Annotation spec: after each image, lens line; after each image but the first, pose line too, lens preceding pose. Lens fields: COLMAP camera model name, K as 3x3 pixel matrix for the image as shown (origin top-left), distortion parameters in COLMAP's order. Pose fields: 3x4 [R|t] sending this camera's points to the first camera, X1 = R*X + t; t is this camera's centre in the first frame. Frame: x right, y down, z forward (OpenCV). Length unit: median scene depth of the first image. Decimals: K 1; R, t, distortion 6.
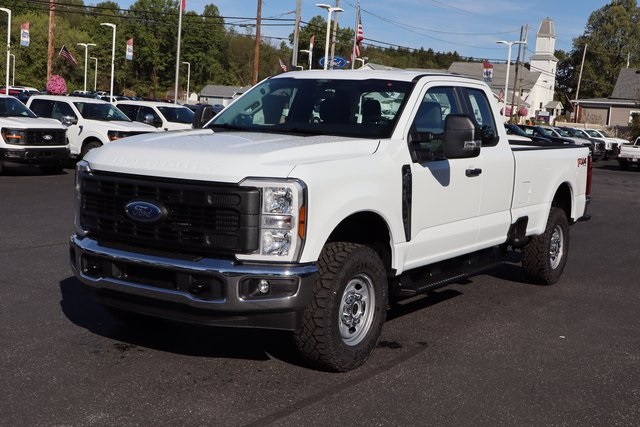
lens RADIAL K [[875.1, 0, 320.0], [0, 875.1, 213.5], [0, 0, 1]] dist [0.117547, 0.002020]
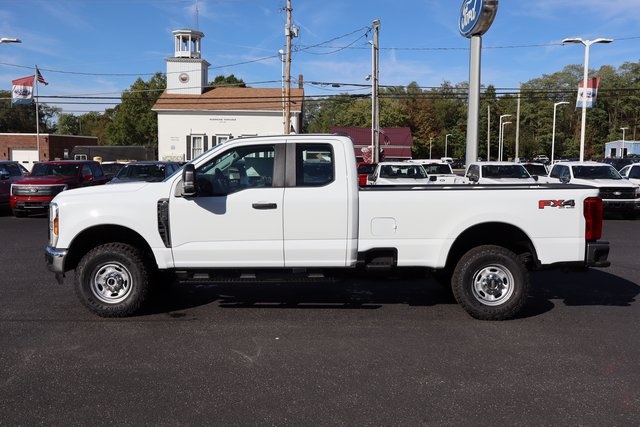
lens RADIAL K [[636.5, 0, 320.0], [0, 636.5, 213.5], [0, 0, 1]] dist [-0.000436, -0.003364]
pose [[0.517790, 0.014861, -0.855379, 1.109669], [-0.067127, 0.997472, -0.023304, -0.019511], [0.852870, 0.069486, 0.517479, 0.591300]]
